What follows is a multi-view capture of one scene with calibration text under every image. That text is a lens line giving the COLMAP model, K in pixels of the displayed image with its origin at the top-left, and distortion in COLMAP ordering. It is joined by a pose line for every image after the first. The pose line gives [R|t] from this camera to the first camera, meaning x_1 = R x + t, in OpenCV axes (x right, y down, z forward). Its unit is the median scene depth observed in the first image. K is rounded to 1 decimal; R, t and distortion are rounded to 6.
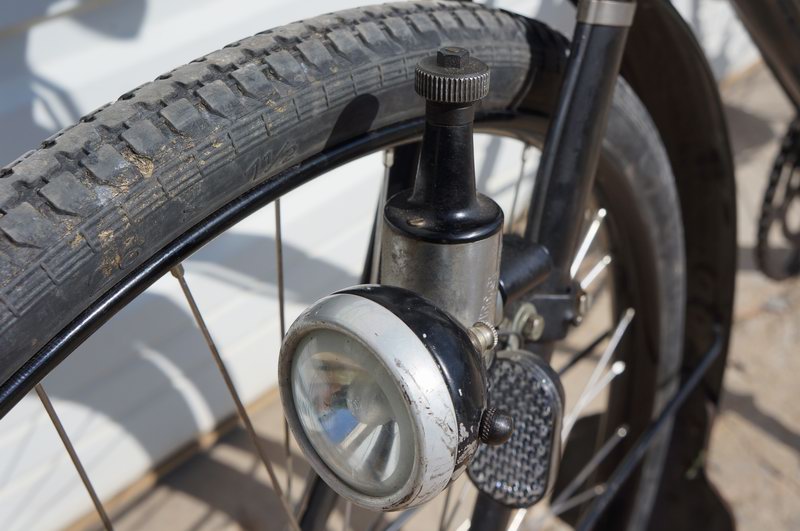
lens RADIAL K [[1070.3, 0, 400.0], [0, 1070.3, 265.5], [0, 0, 1]] dist [0.019154, 0.016365]
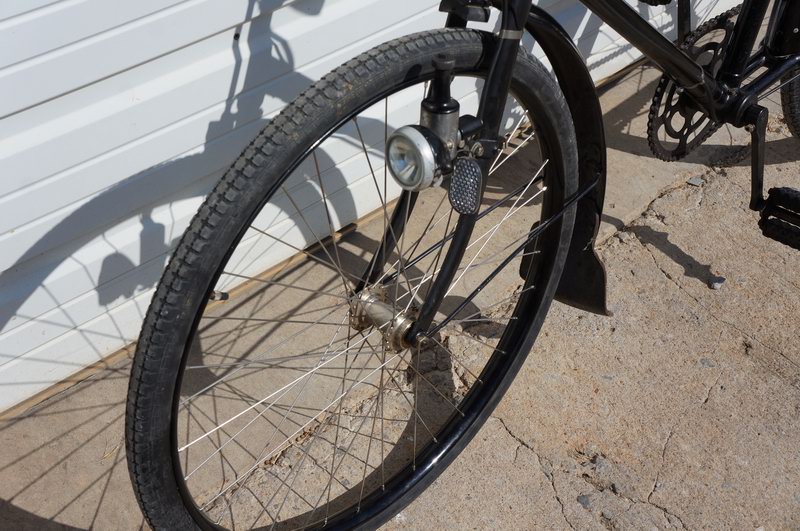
lens RADIAL K [[1070.3, 0, 400.0], [0, 1070.3, 265.5], [0, 0, 1]] dist [0.019154, 0.016365]
pose [[0.994663, 0.058313, -0.085118, 0.208057], [-0.050859, 0.994886, 0.087260, 0.144147], [0.089771, -0.082465, 0.992542, -2.039261]]
